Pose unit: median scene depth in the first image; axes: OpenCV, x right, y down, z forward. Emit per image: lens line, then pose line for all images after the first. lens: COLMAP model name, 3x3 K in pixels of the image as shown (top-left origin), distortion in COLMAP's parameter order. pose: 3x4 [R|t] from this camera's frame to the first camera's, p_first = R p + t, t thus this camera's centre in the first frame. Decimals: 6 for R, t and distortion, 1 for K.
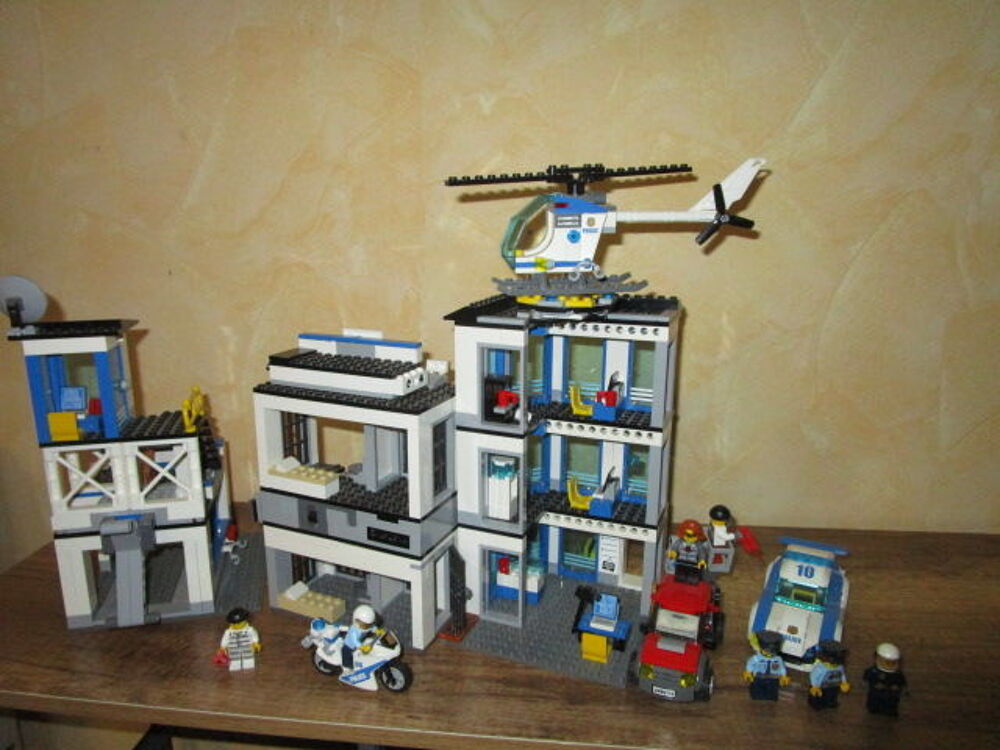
lens RADIAL K [[709.5, 0, 500.0], [0, 709.5, 375.0], [0, 0, 1]] dist [-0.031287, -0.002219]
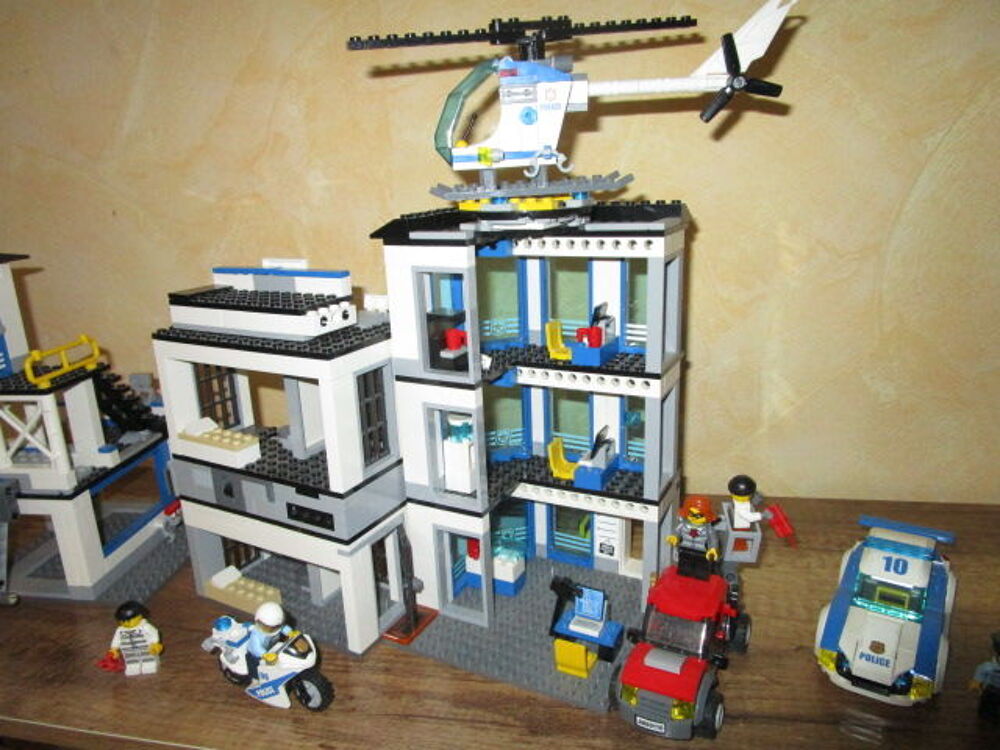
lens RADIAL K [[712.2, 0, 498.1], [0, 712.2, 376.6], [0, 0, 1]] dist [-0.032406, 0.007793]
pose [[0.995362, -0.015964, -0.094869, 0.127215], [0.020840, 0.998500, 0.050632, 0.035386], [0.093918, -0.052374, 0.994201, 0.225820]]
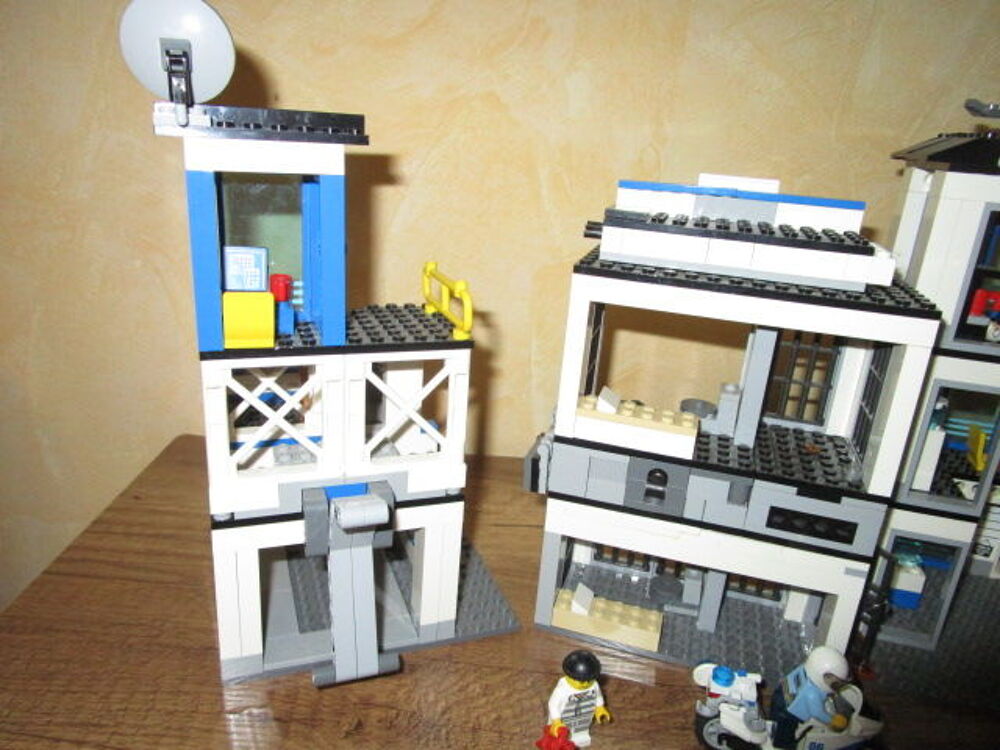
lens RADIAL K [[712.2, 0, 498.1], [0, 712.2, 376.6], [0, 0, 1]] dist [-0.032406, 0.007793]
pose [[0.992127, 0.026035, 0.122501, -0.482353], [-0.038156, 0.994488, 0.097666, 0.054870], [-0.119283, -0.101571, 0.987651, 0.439869]]
